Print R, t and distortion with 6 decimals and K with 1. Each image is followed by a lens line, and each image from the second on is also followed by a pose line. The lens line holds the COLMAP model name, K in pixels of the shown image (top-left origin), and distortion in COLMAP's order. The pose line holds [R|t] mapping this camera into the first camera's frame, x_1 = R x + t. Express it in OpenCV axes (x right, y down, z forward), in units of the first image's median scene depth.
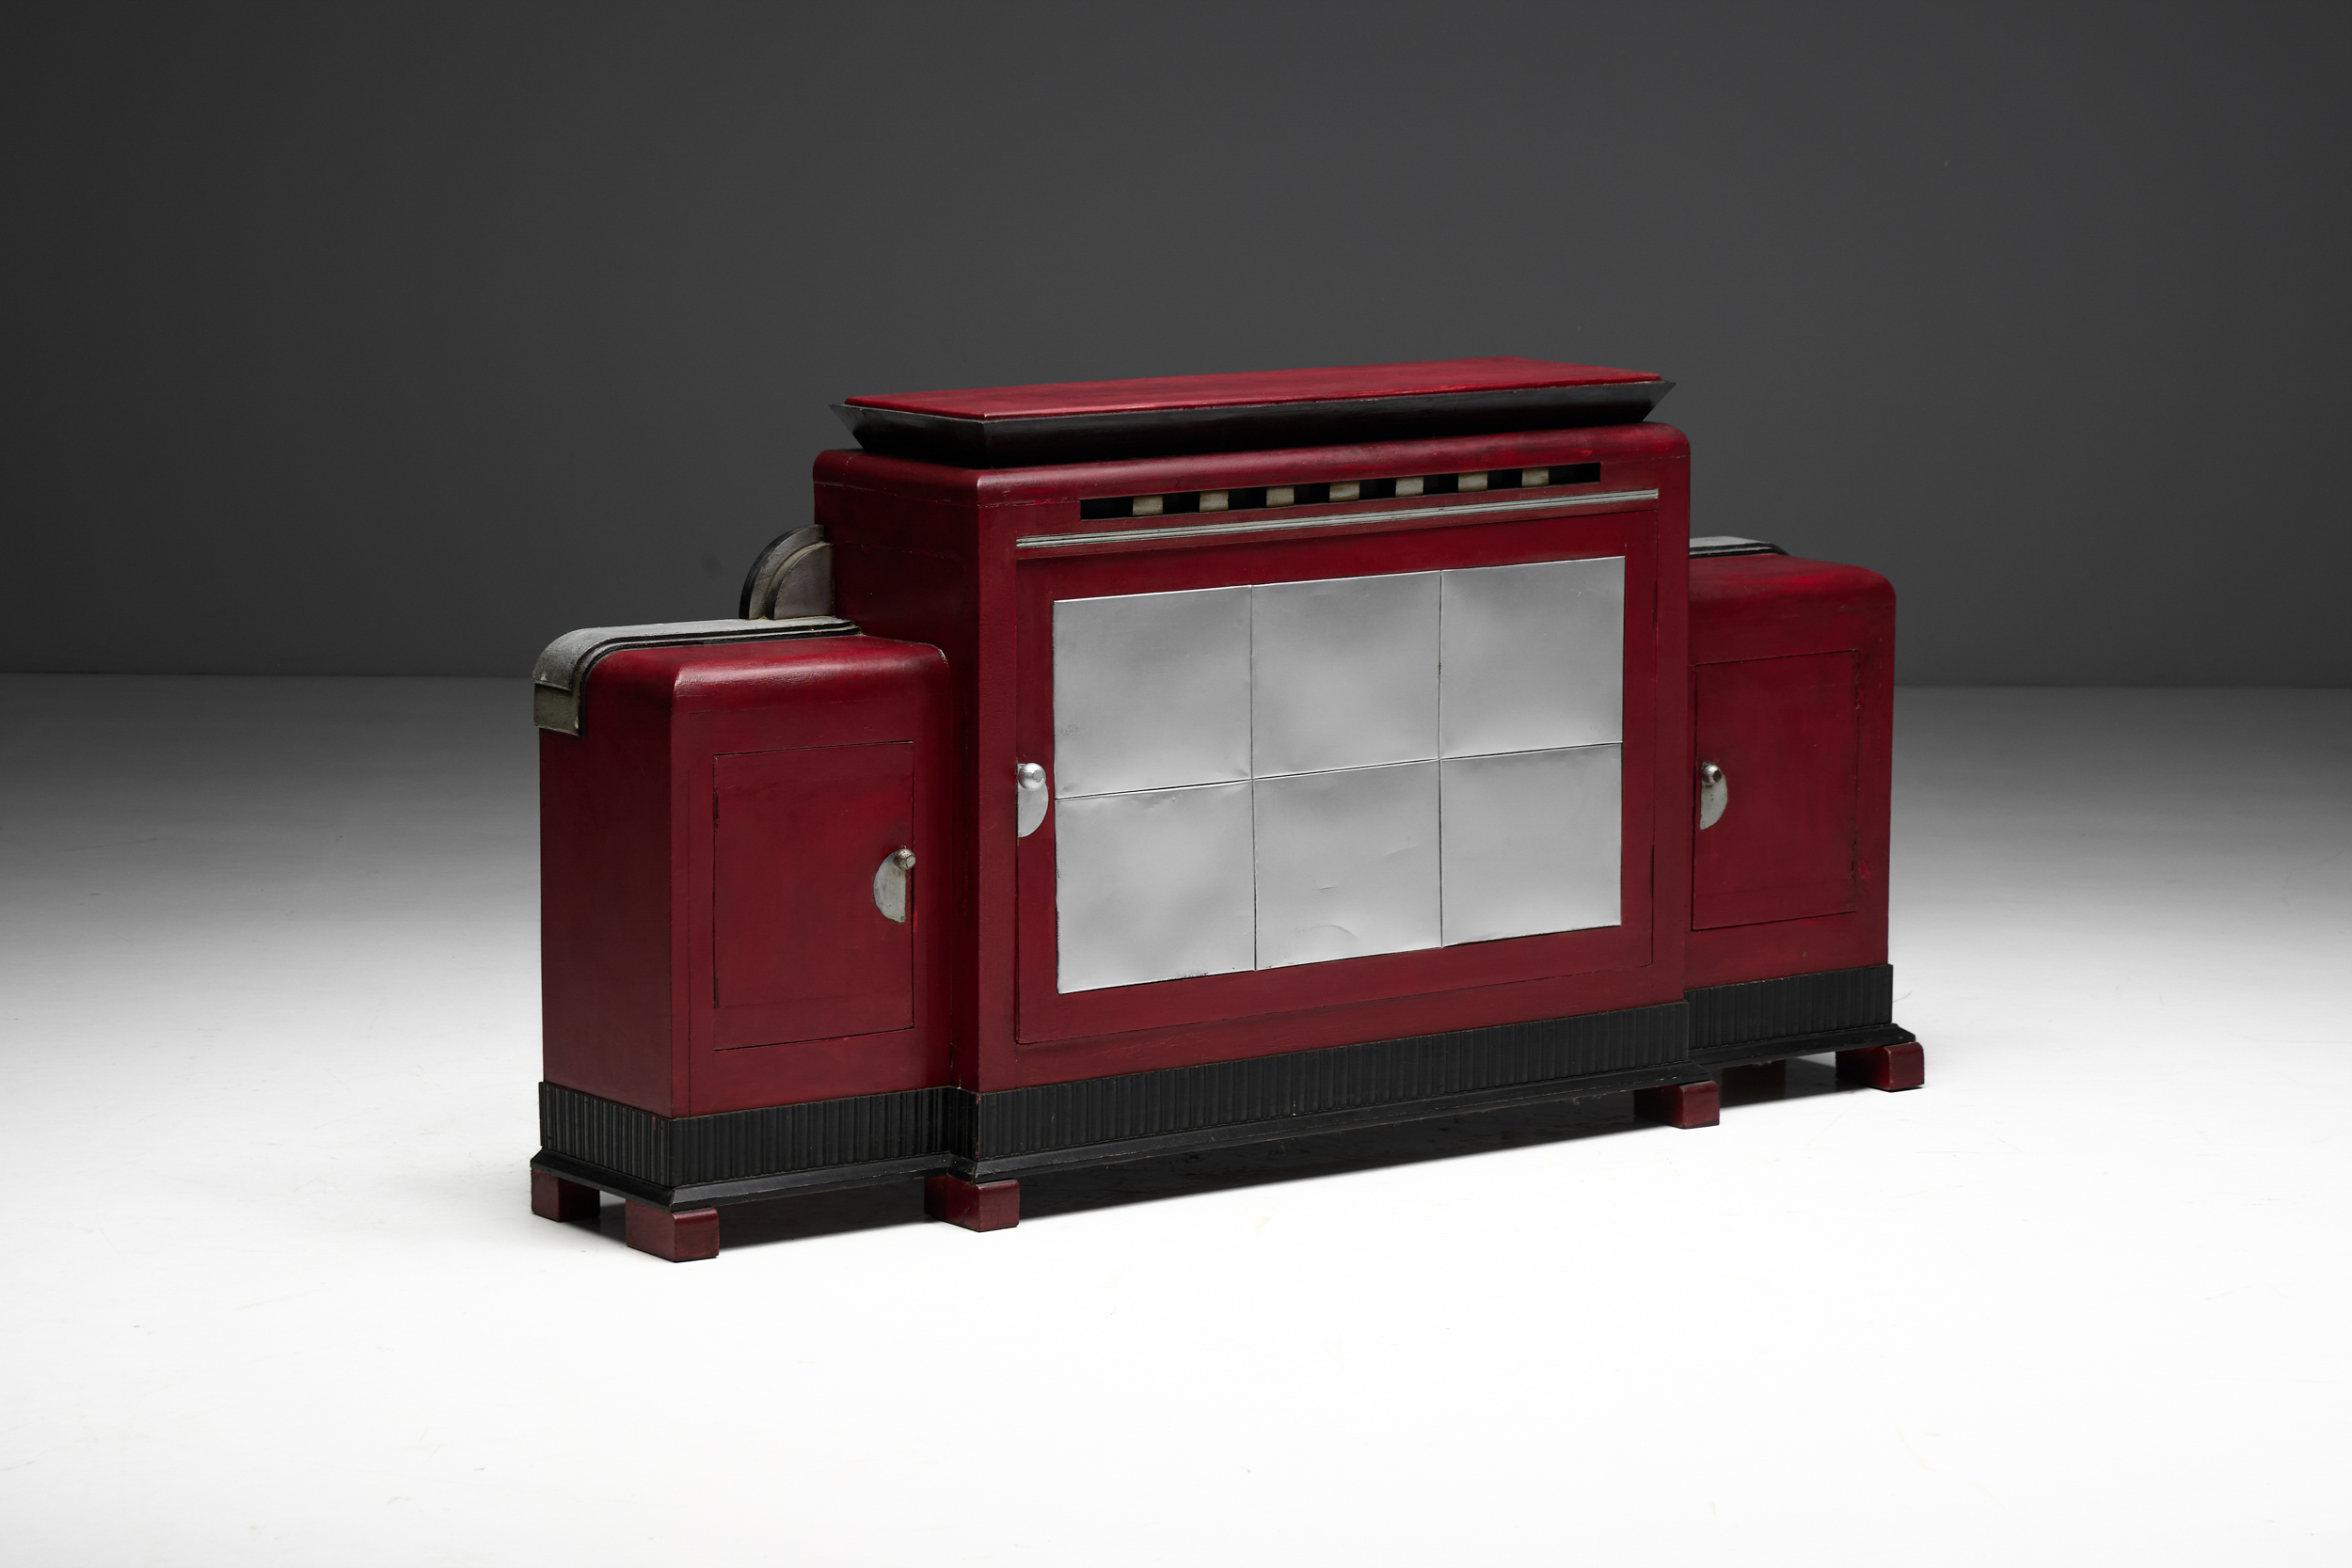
lens RADIAL K [[7079.0, 0, 1174.2], [0, 7079.0, 775.9], [0, 0, 1]] dist [0.071605, 0.000000]
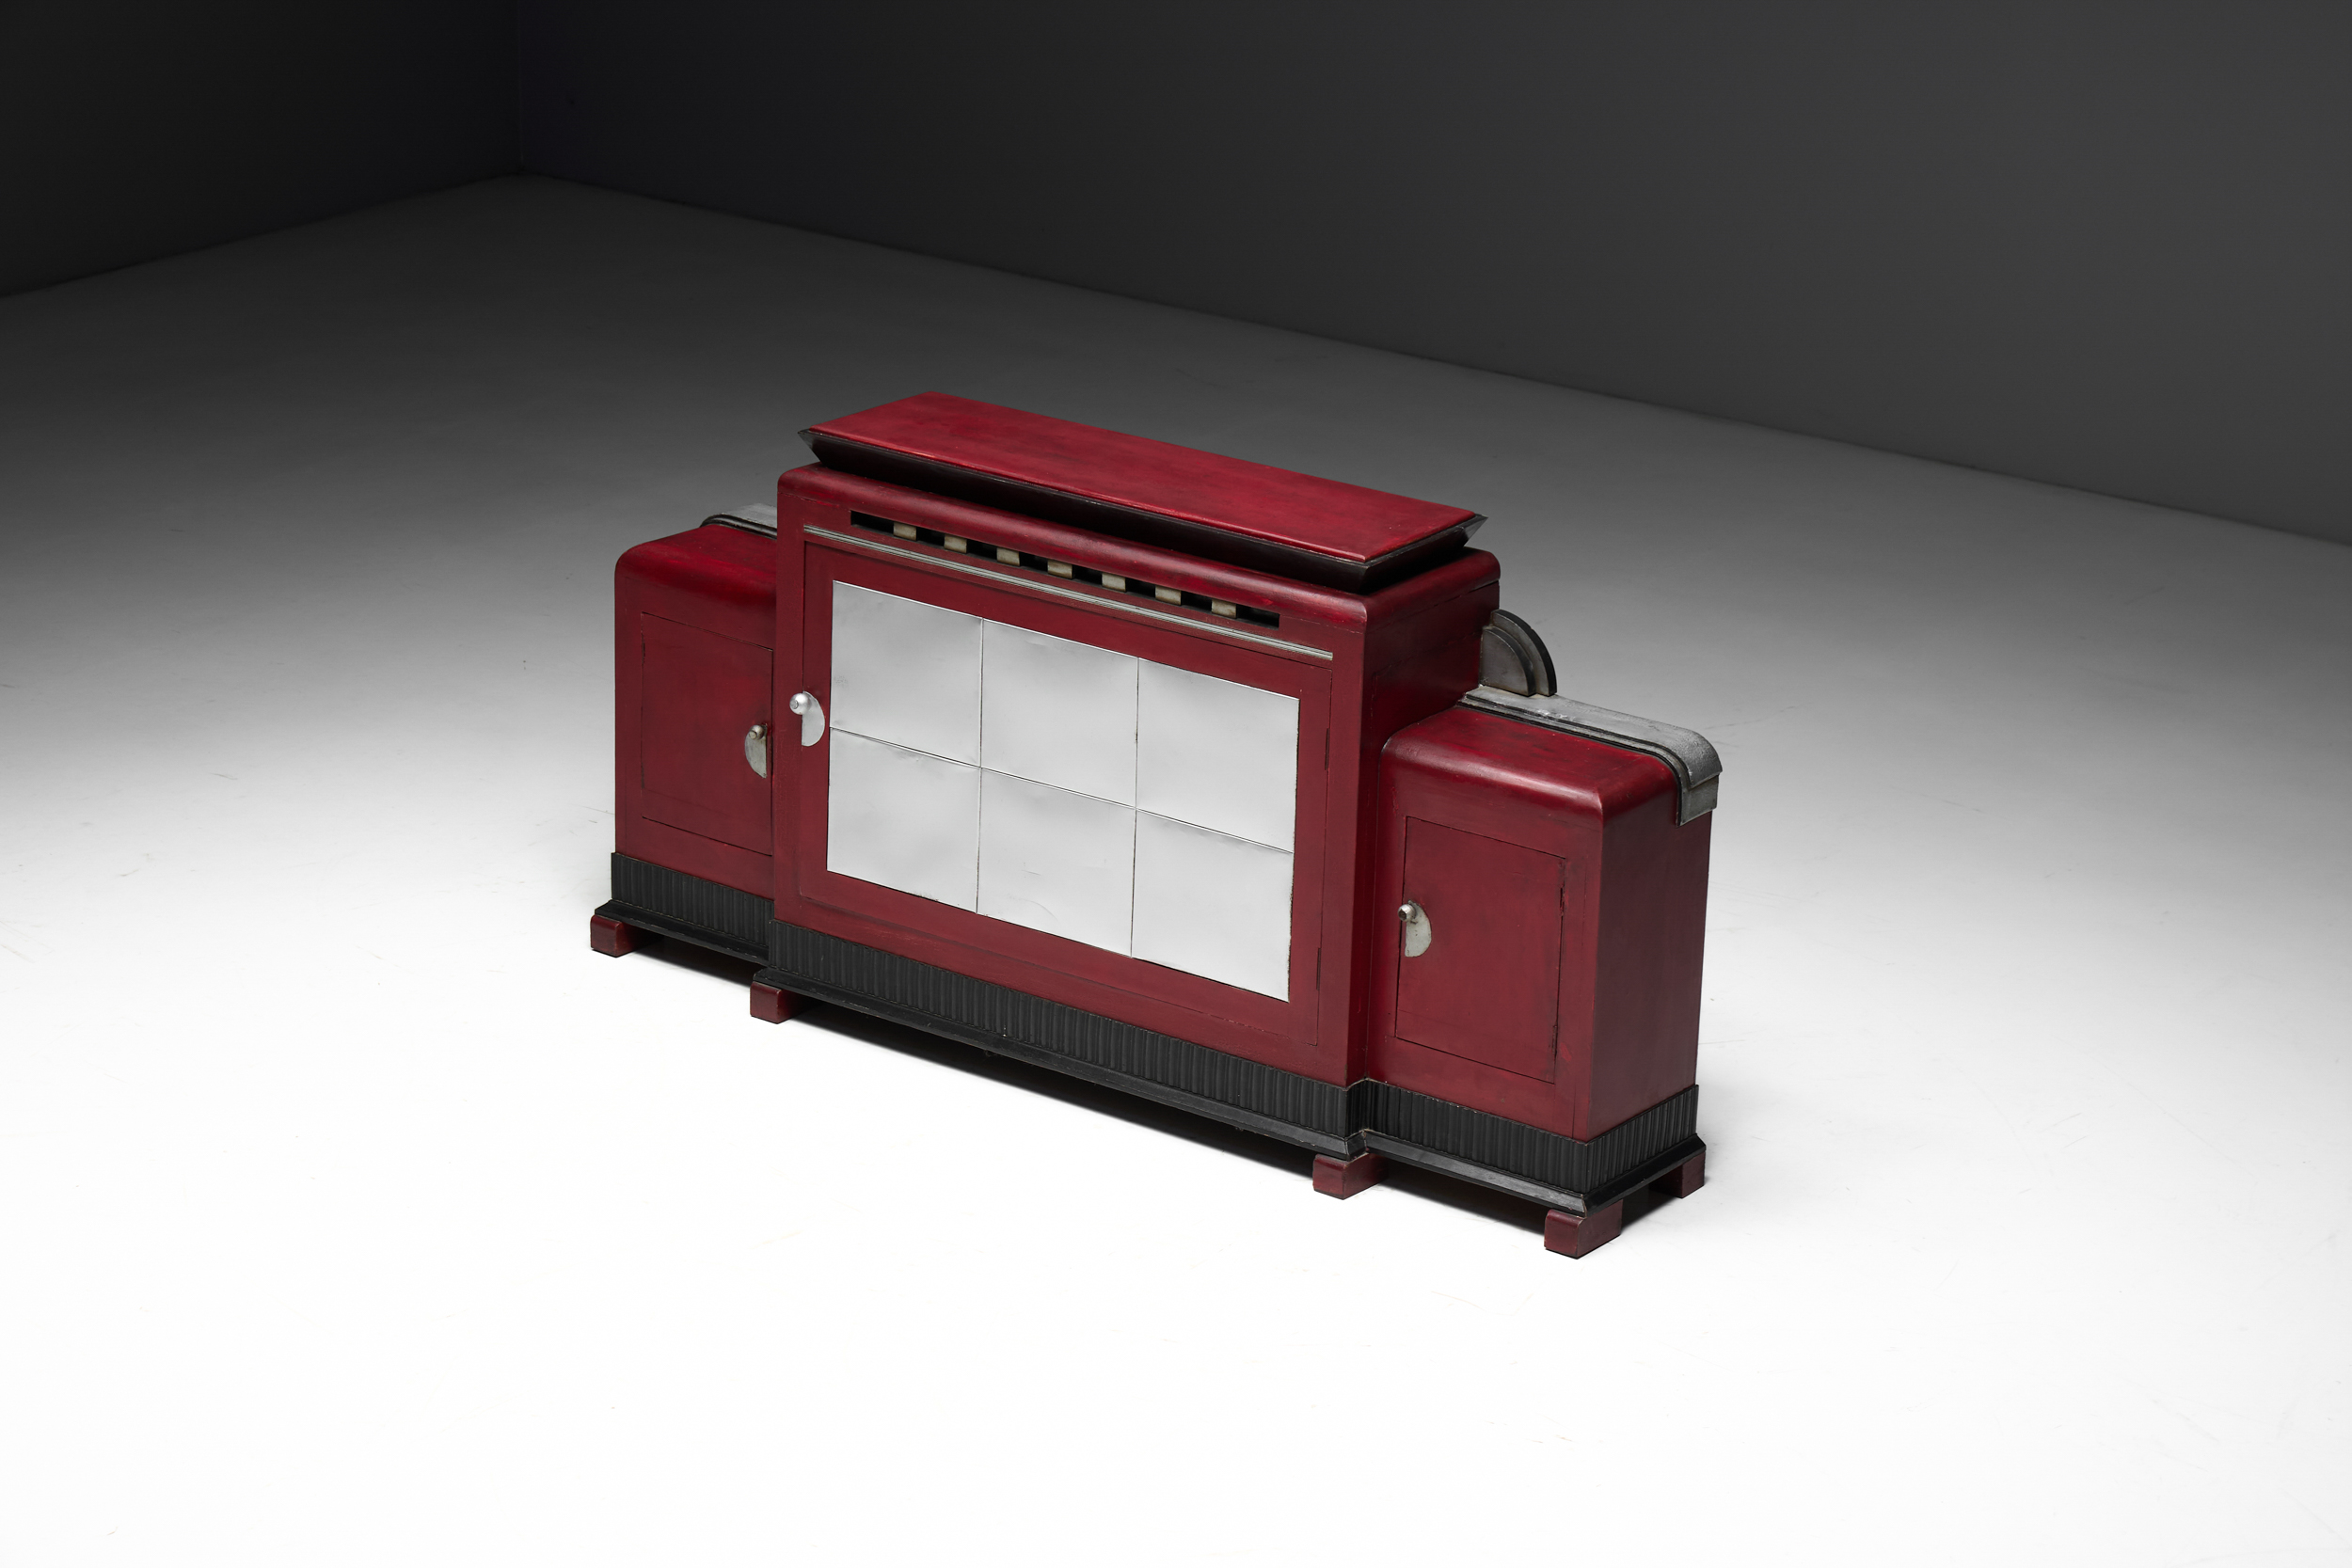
lens RADIAL K [[5422.8, 0, 1178.2], [0, 5422.8, 783.1], [0, 0, 1]] dist [0.011554, 0.000000]
pose [[0.303650, 0.314355, -0.899432, 0.889609], [-0.163356, 0.947203, 0.275902, -0.268527], [0.938675, 0.063150, 0.338970, 0.712123]]
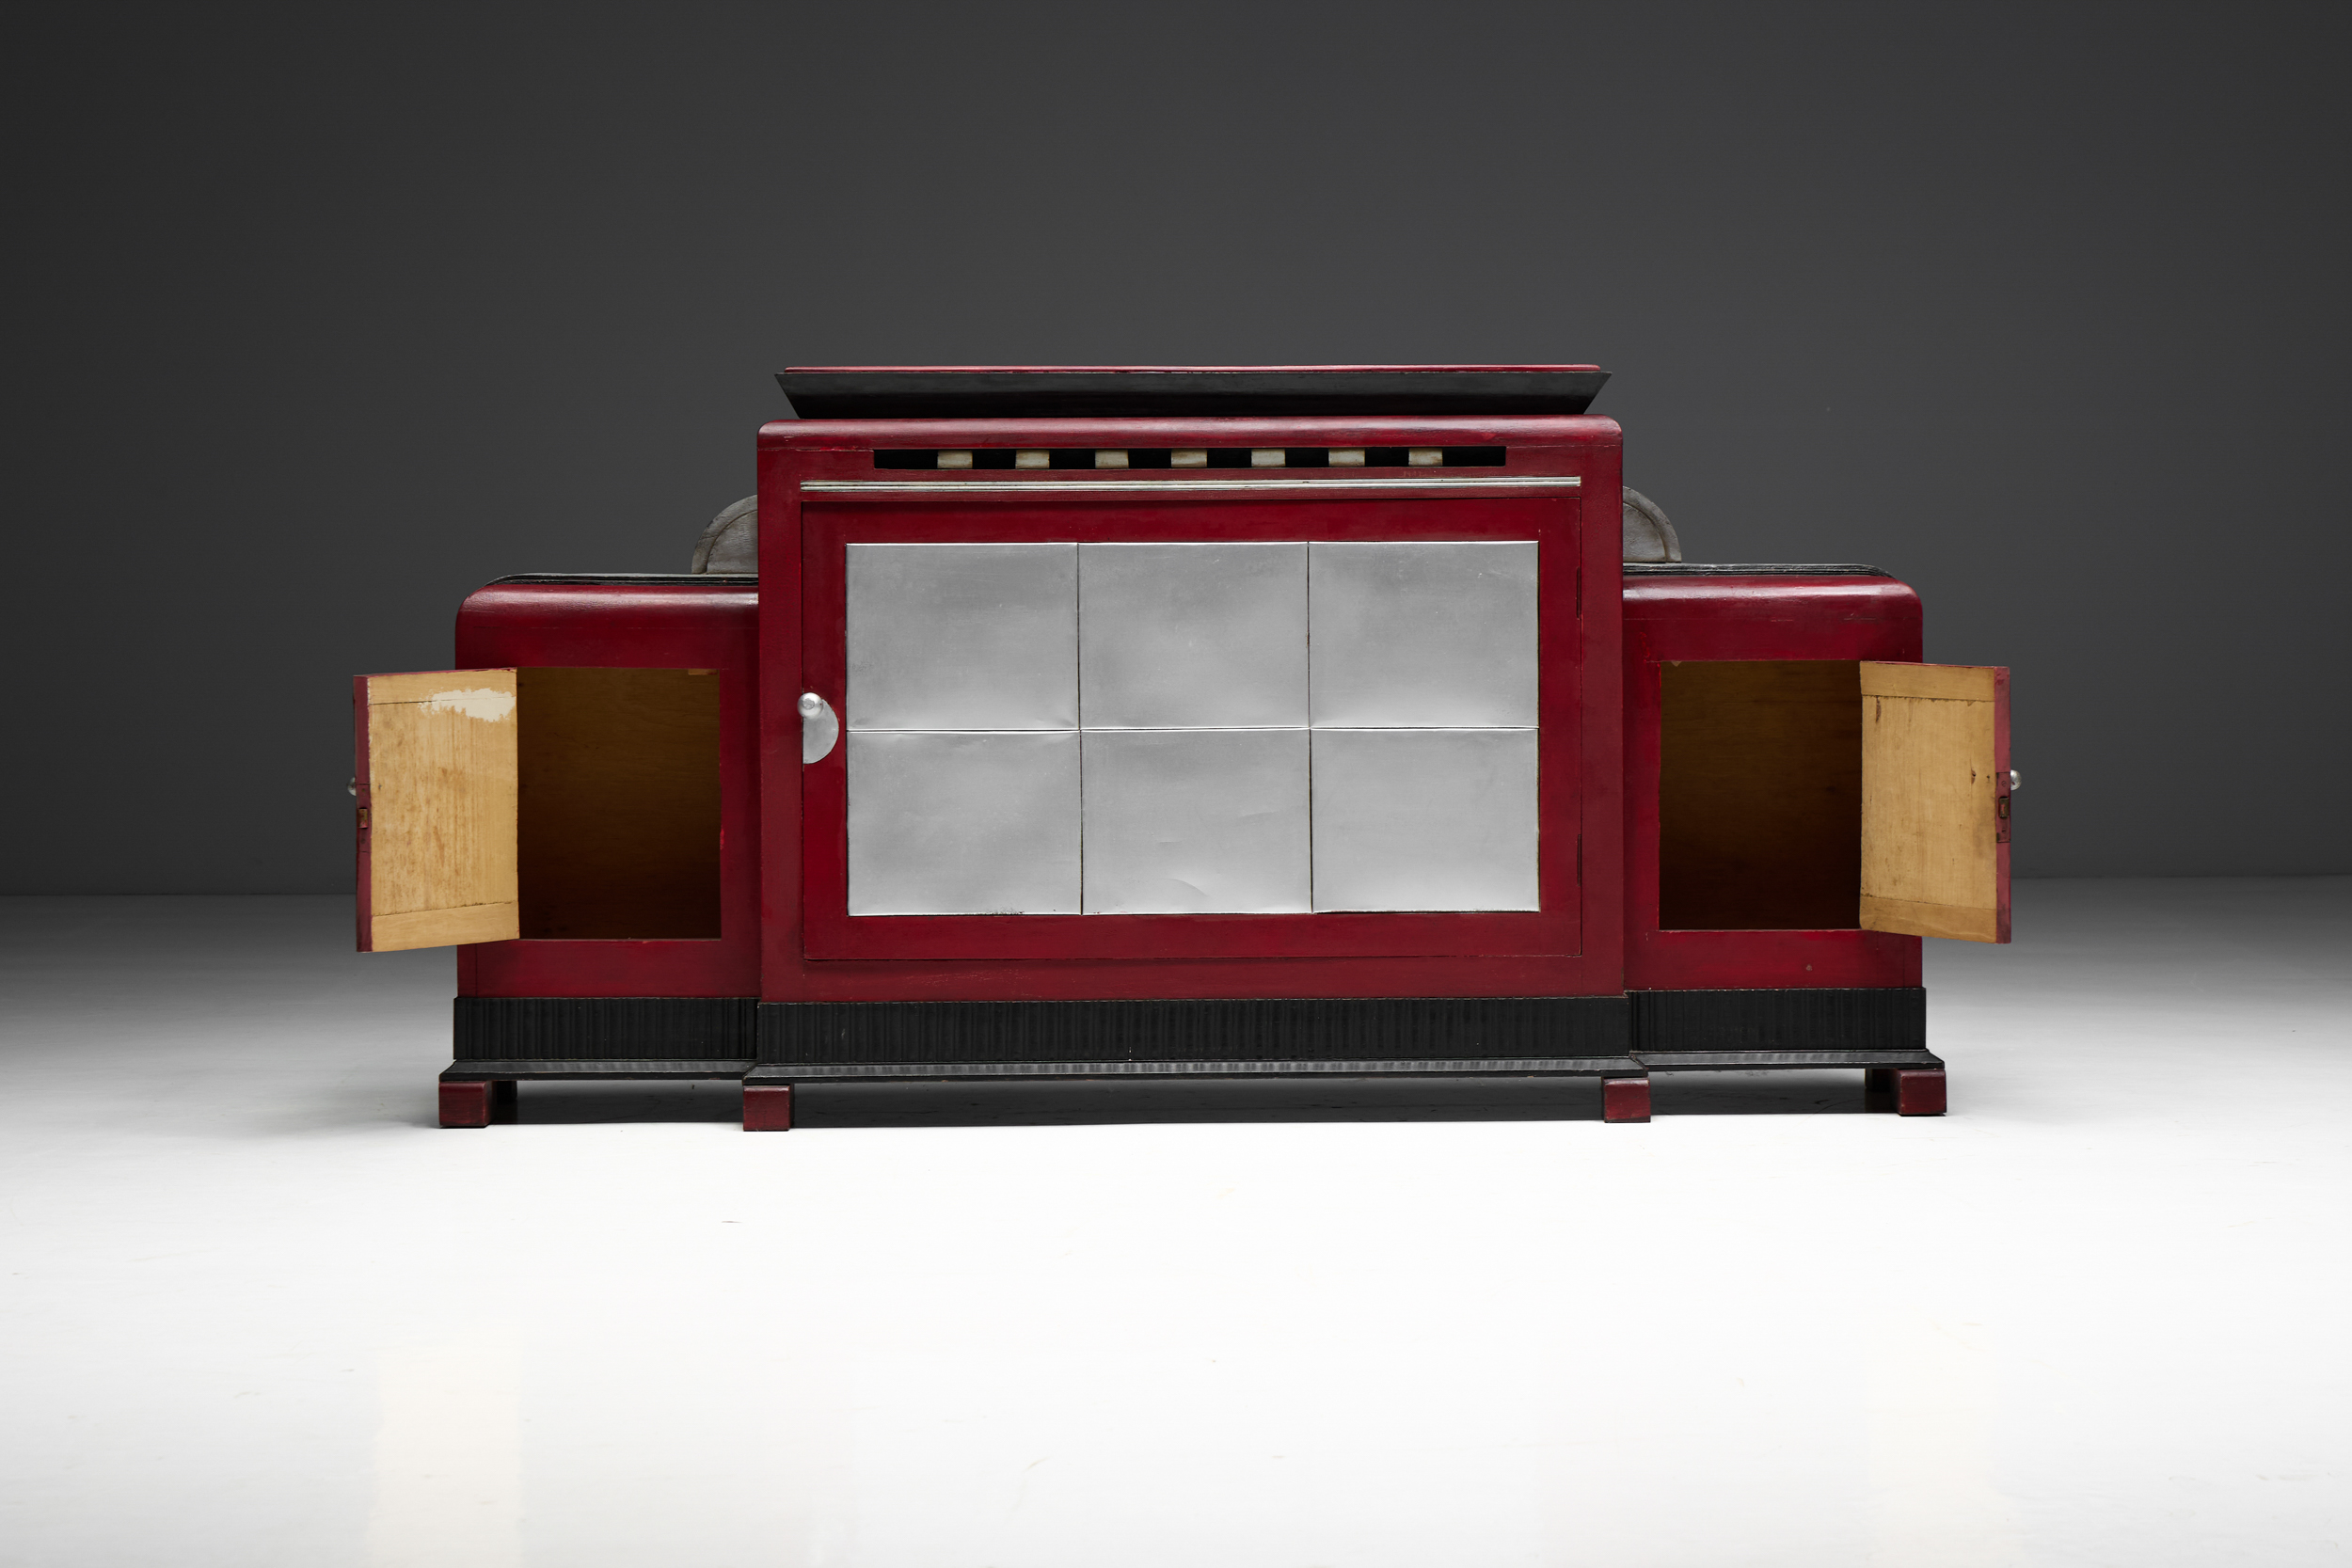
lens RADIAL K [[5402.9, 0, 1190.6], [0, 5402.9, 772.5], [0, 0, 1]] dist [0.033157, 0.000000]
pose [[0.821209, 0.019150, -0.570306, 0.481611], [-0.073460, 0.994668, -0.072379, 0.063506], [0.565879, 0.101333, 0.818238, 0.360106]]
